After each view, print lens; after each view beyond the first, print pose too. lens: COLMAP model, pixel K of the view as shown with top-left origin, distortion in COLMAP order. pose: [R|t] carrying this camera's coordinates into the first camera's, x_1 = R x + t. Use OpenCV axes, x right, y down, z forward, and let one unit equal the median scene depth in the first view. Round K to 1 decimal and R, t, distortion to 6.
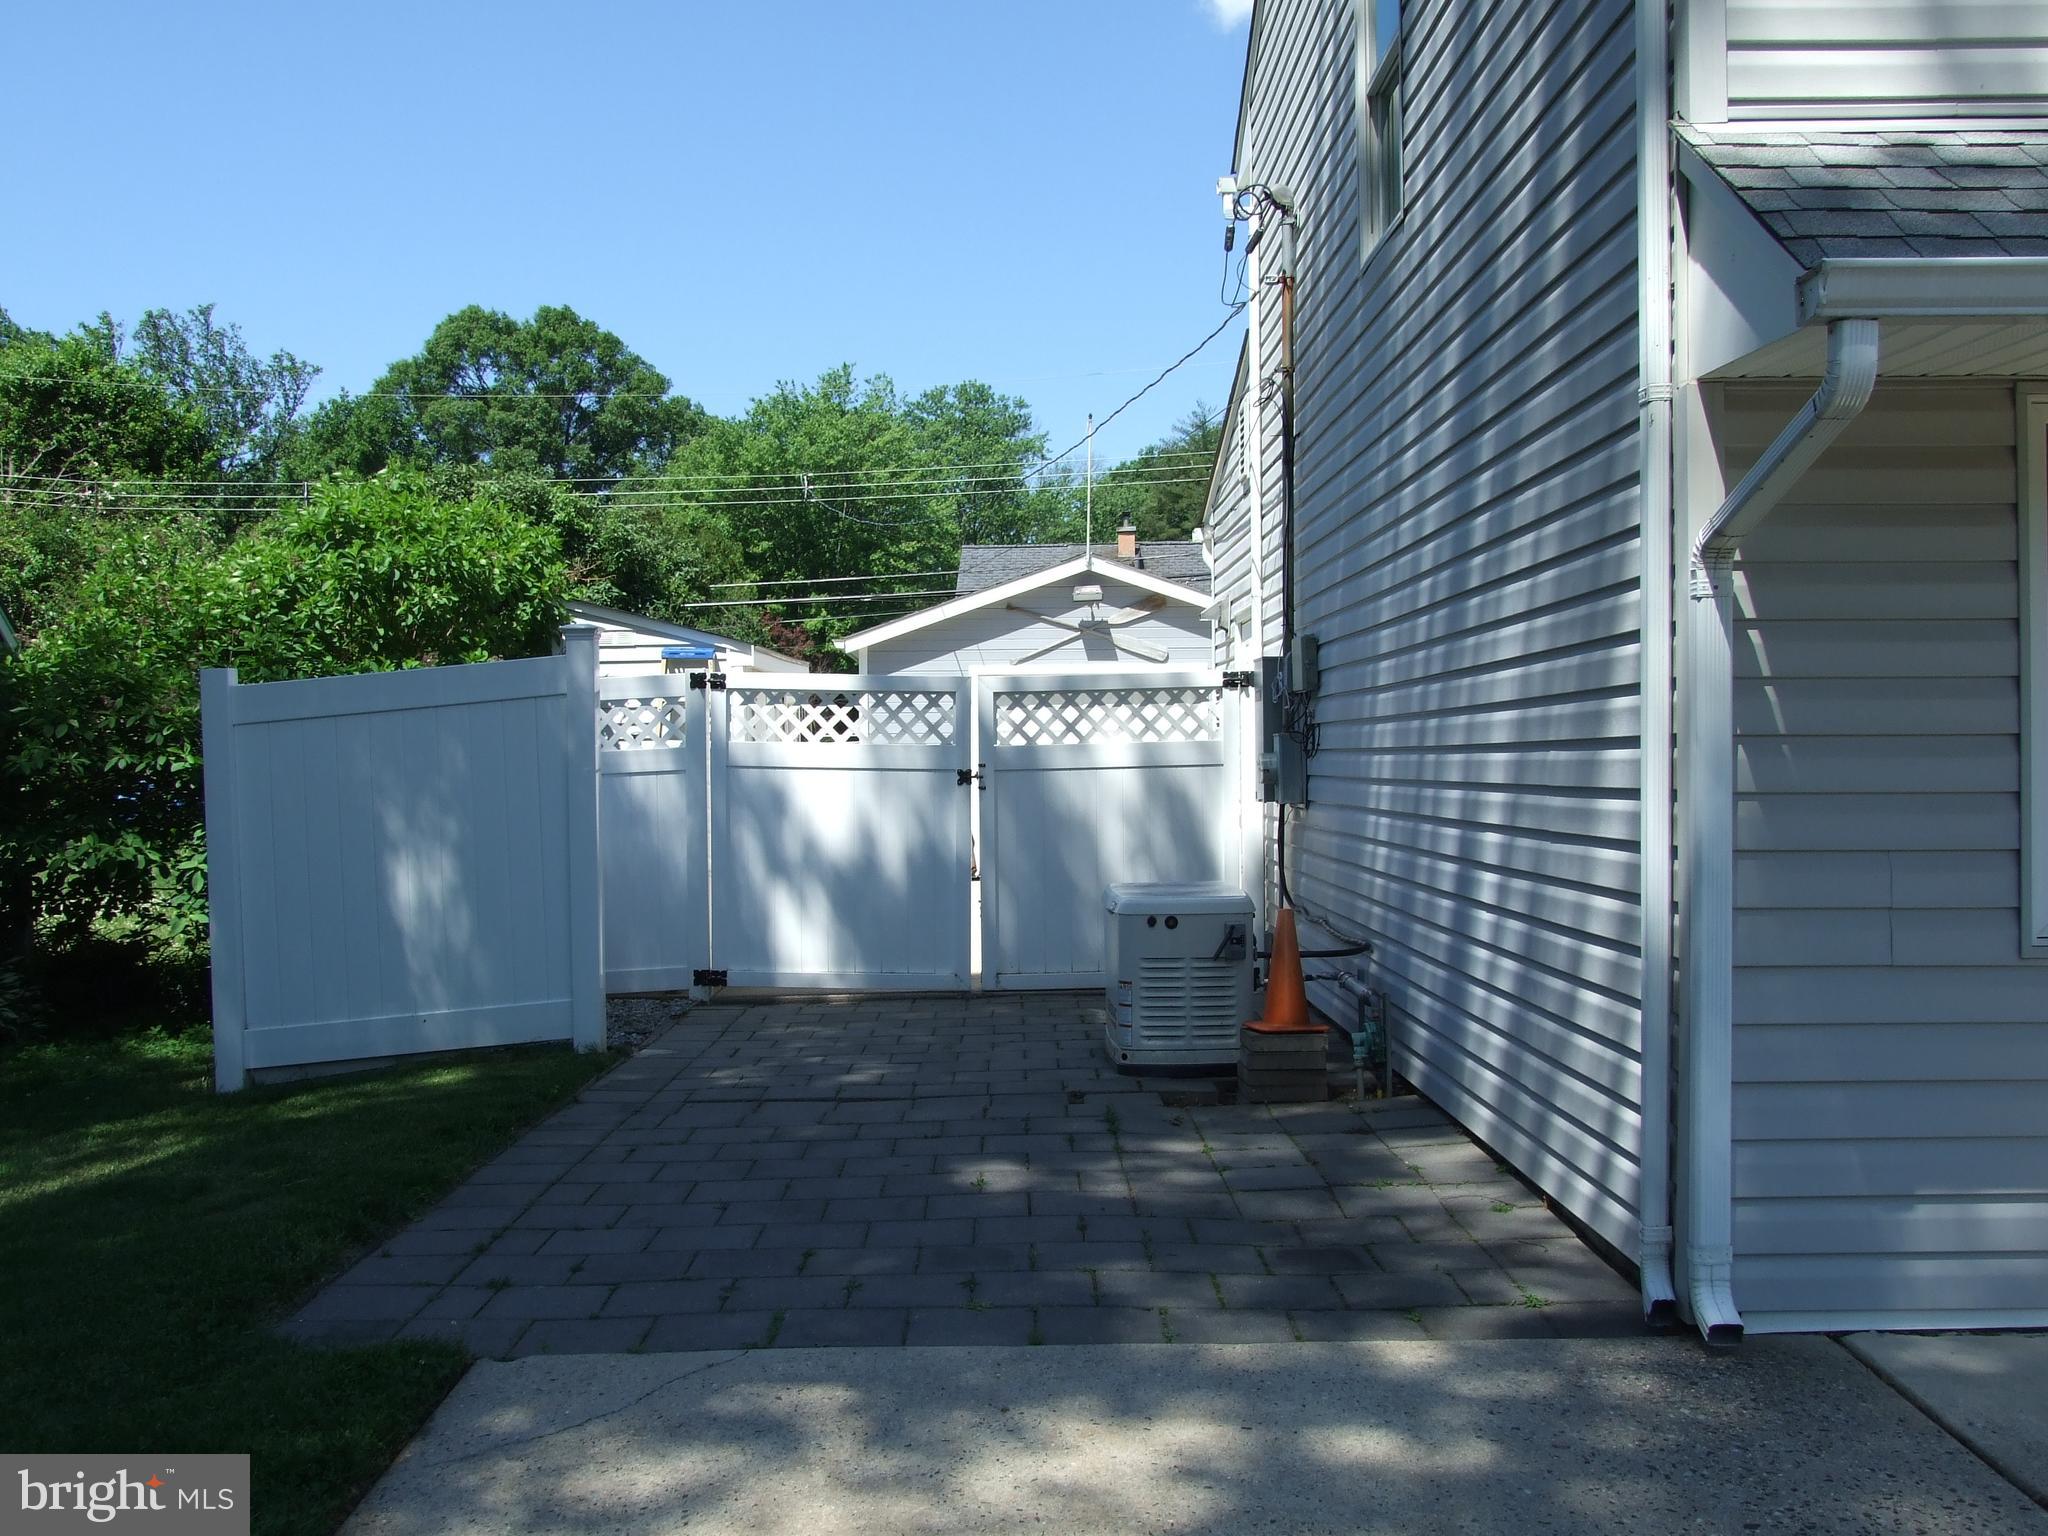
lens RADIAL K [[1973.7, 0, 1024.0], [0, 1973.7, 768.0], [0, 0, 1]] dist [-0.001095, -0.000937]
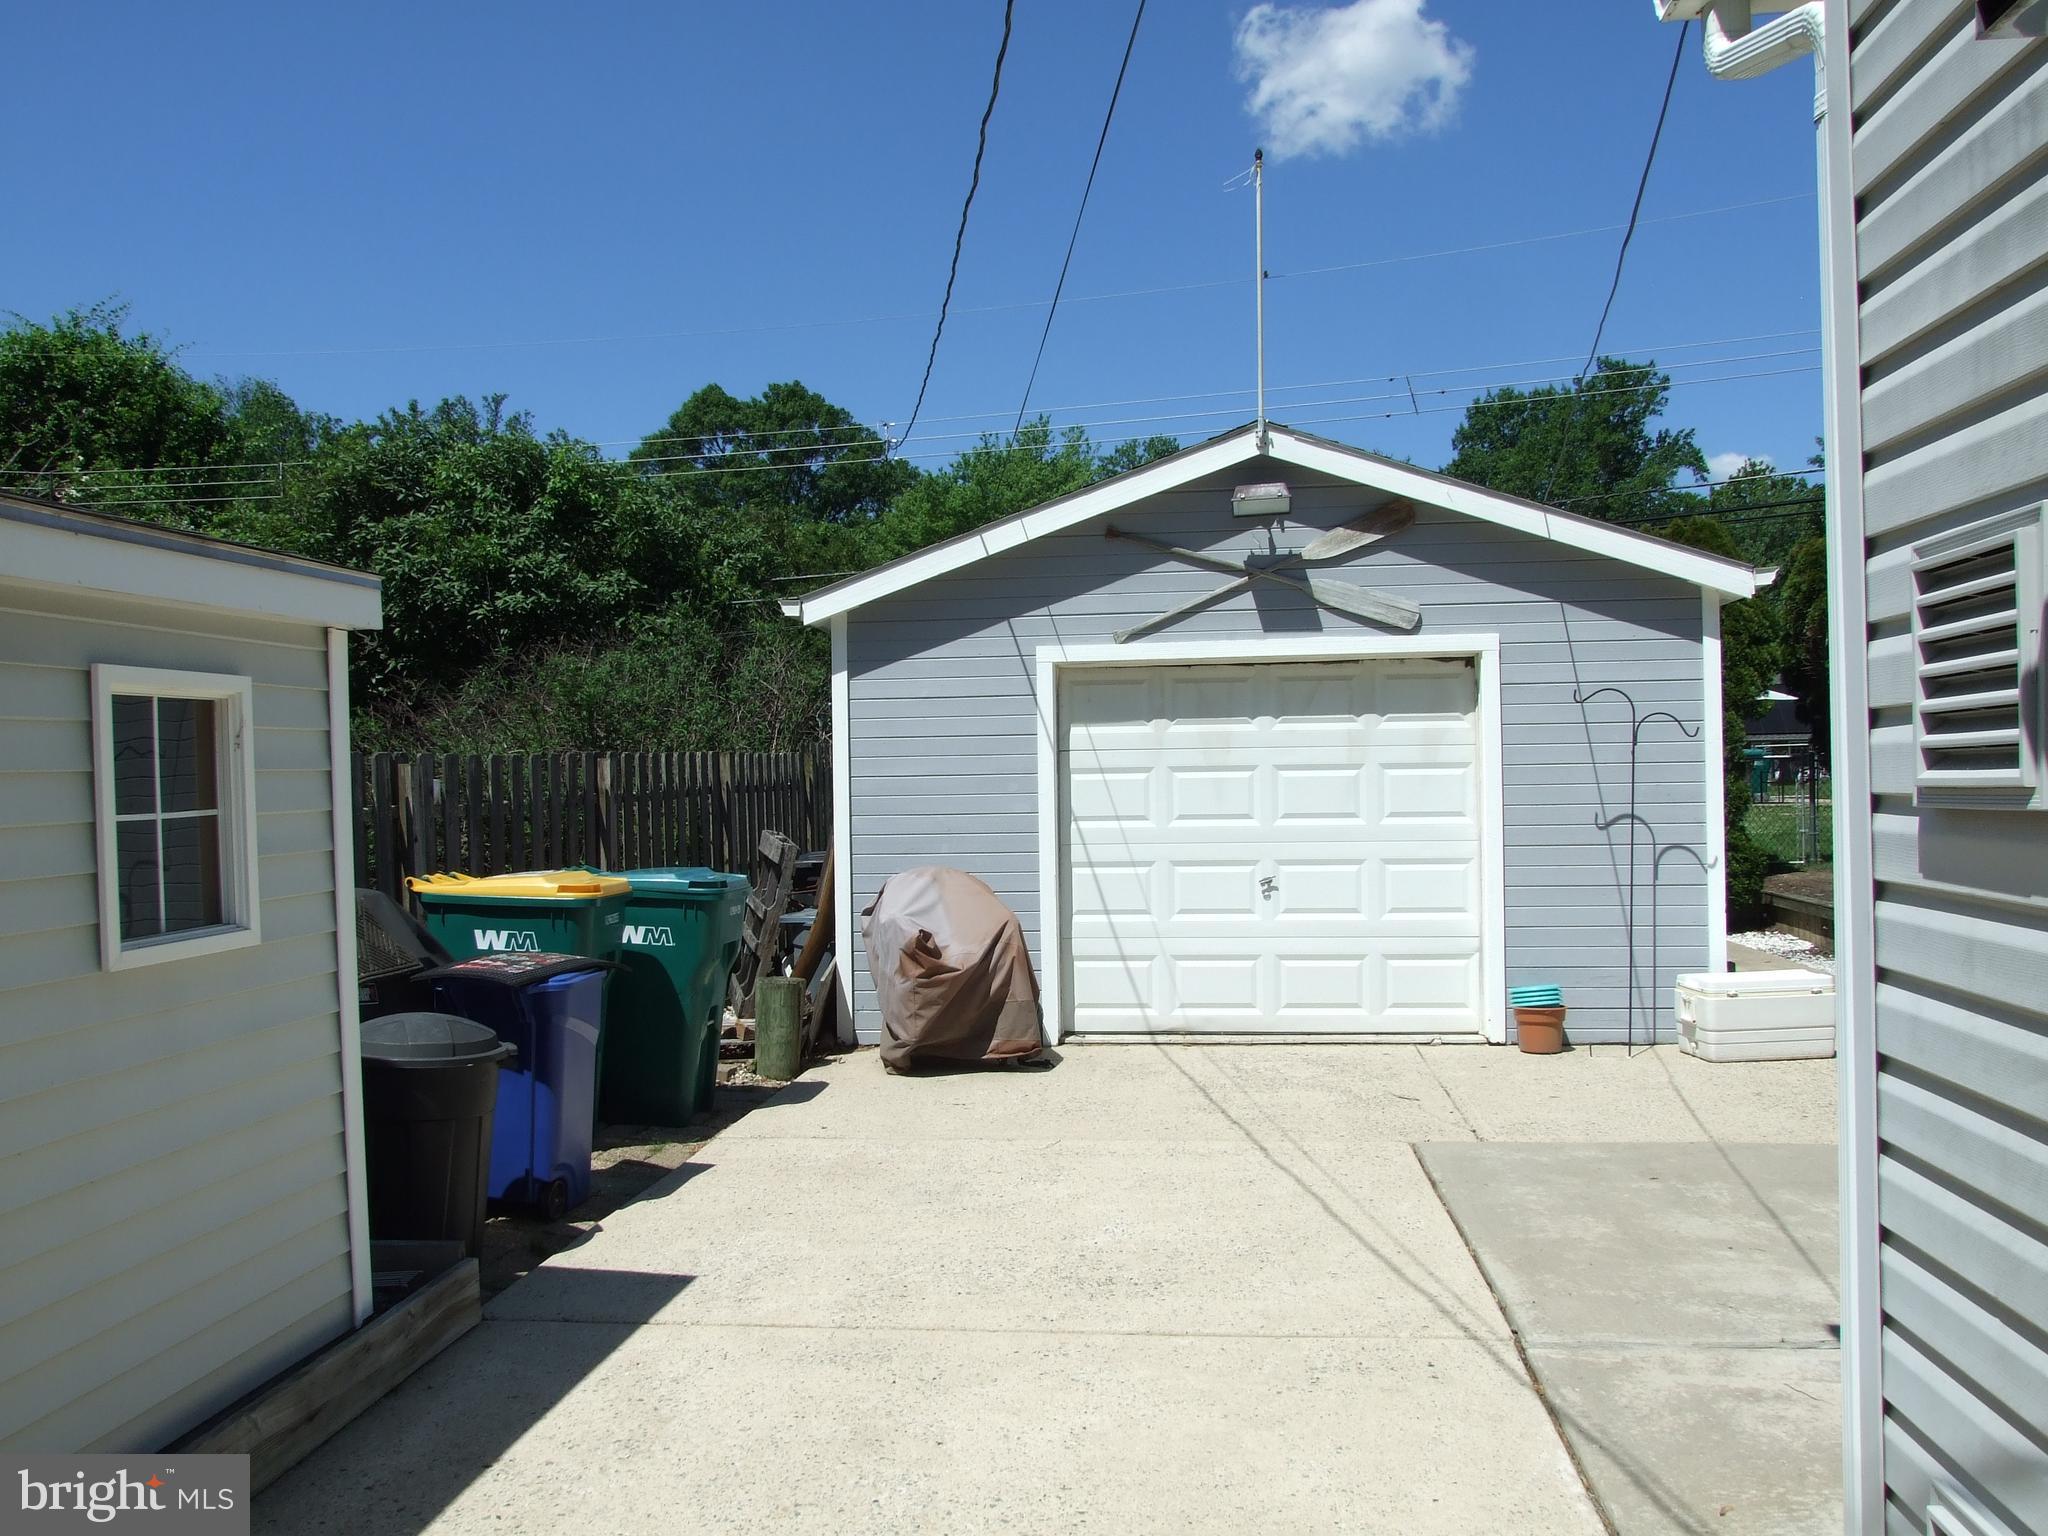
lens RADIAL K [[1661.6, 0, 1024.0], [0, 1661.6, 768.0], [0, 0, 1]] dist [-0.042769, 0.010387]
pose [[0.993175, -0.009439, -0.116250, 0.020187], [0.007911, 0.999876, -0.013600, -0.012946], [0.116364, 0.012588, 0.993127, 0.558519]]
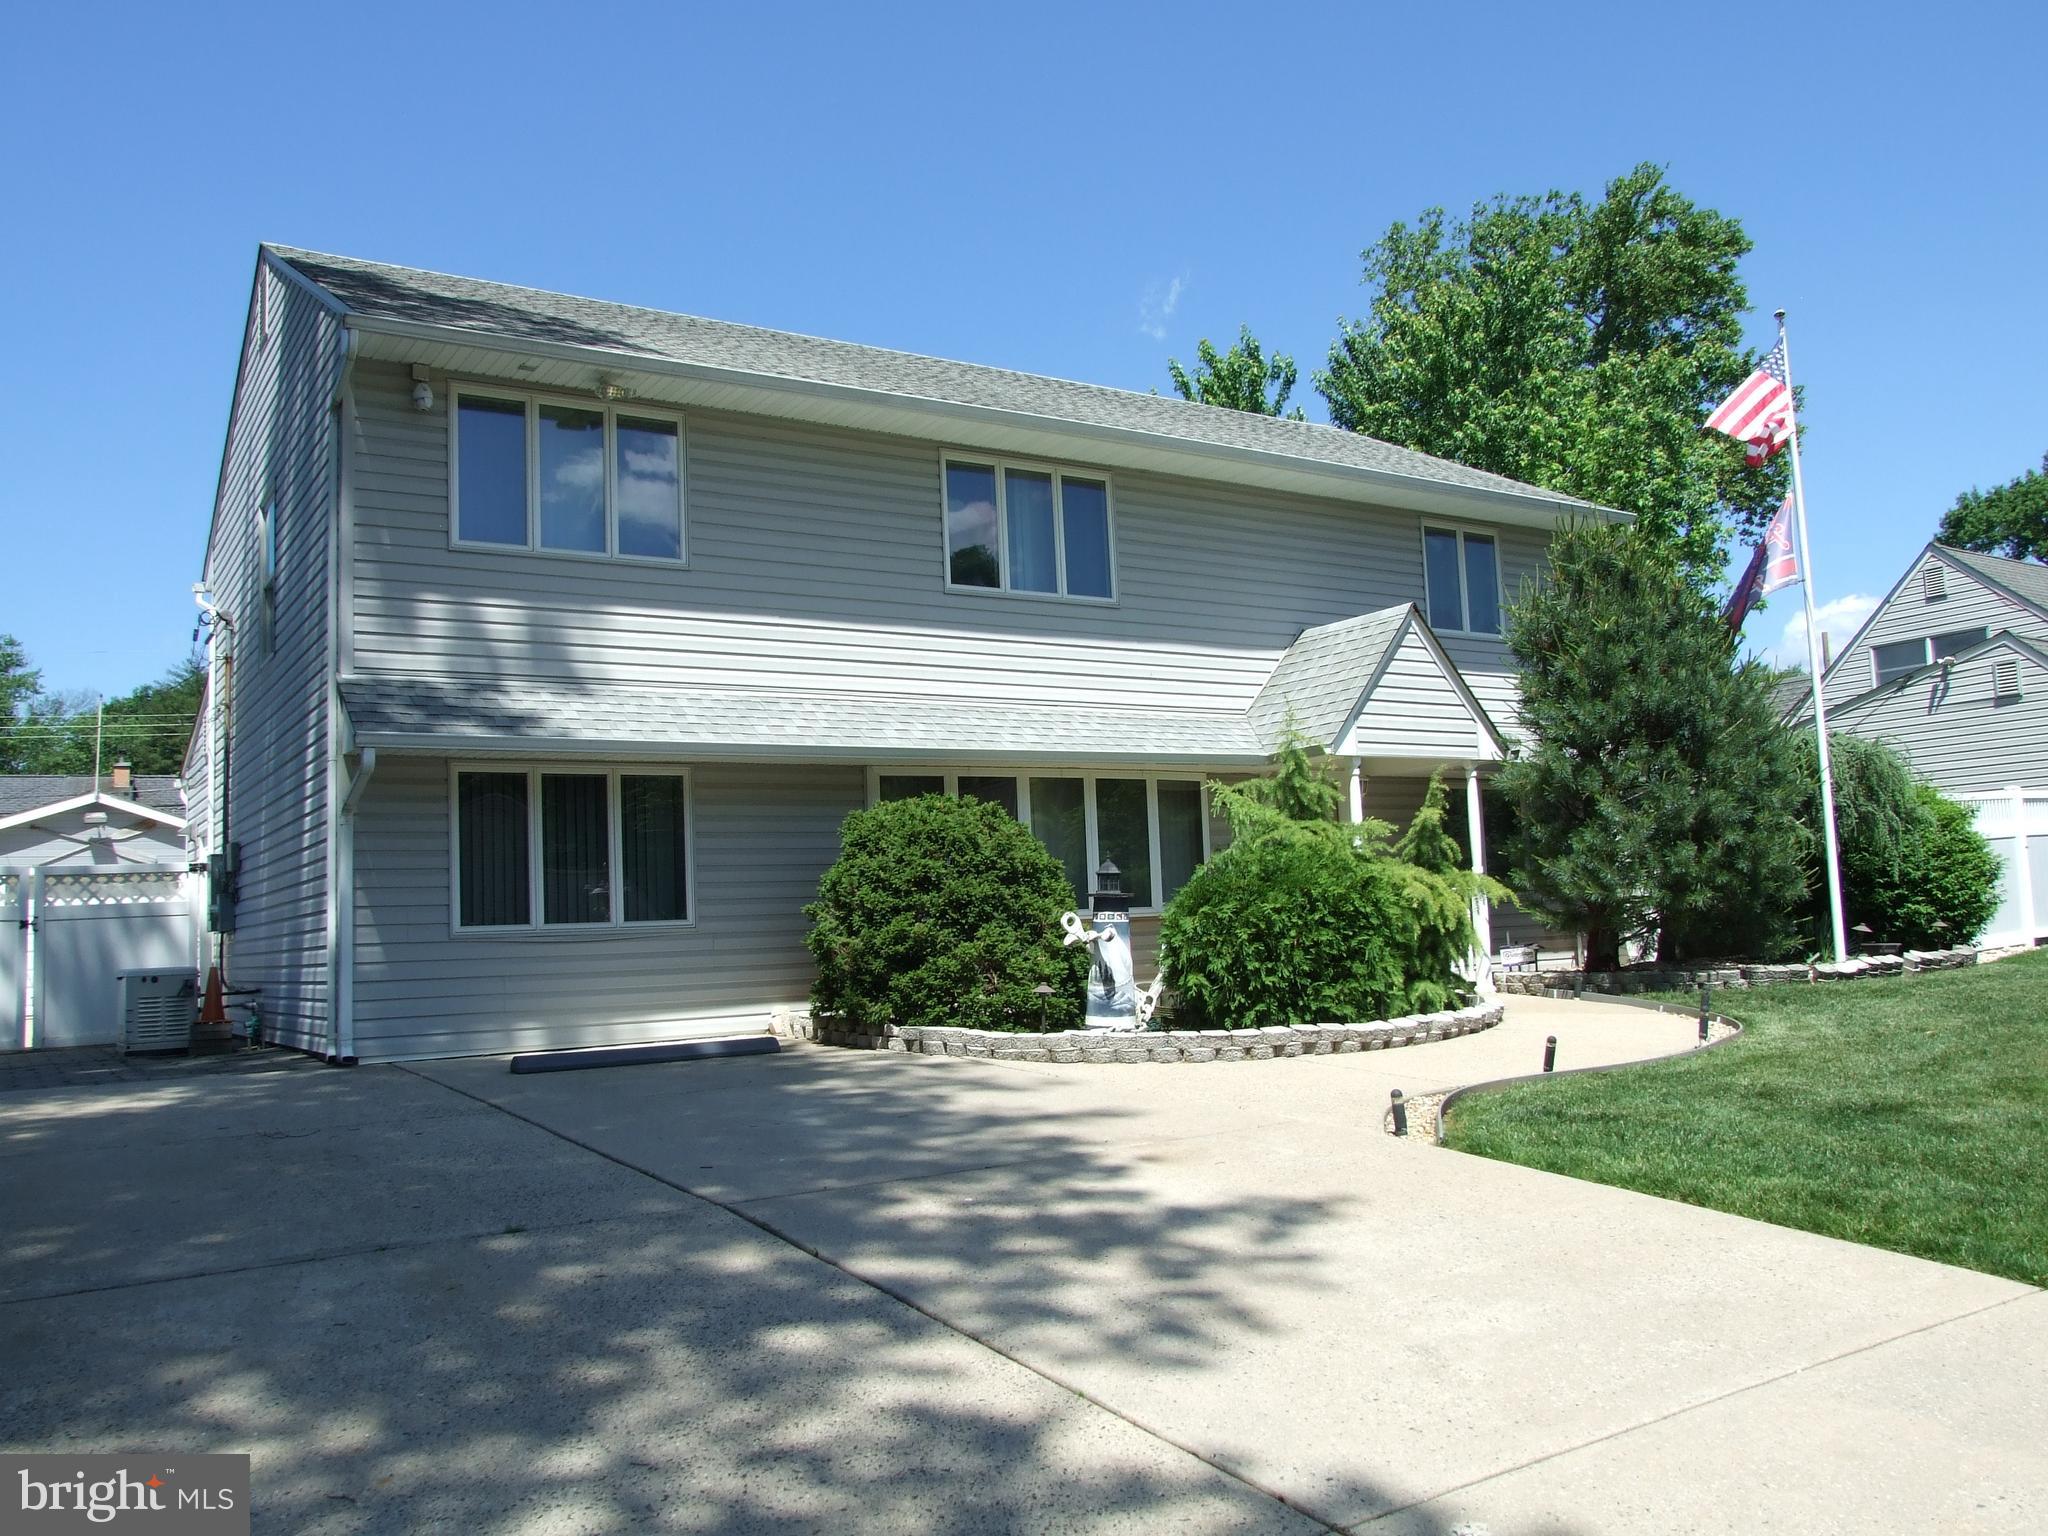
lens RADIAL K [[1661.6, 0, 1024.0], [0, 1661.6, 768.0], [0, 0, 1]] dist [-0.042769, 0.010387]
pose [[0.848970, 0.026766, 0.527762, -0.025023], [0.036792, 0.993299, -0.109561, 0.030792], [-0.527158, 0.112432, 0.842297, -0.363329]]
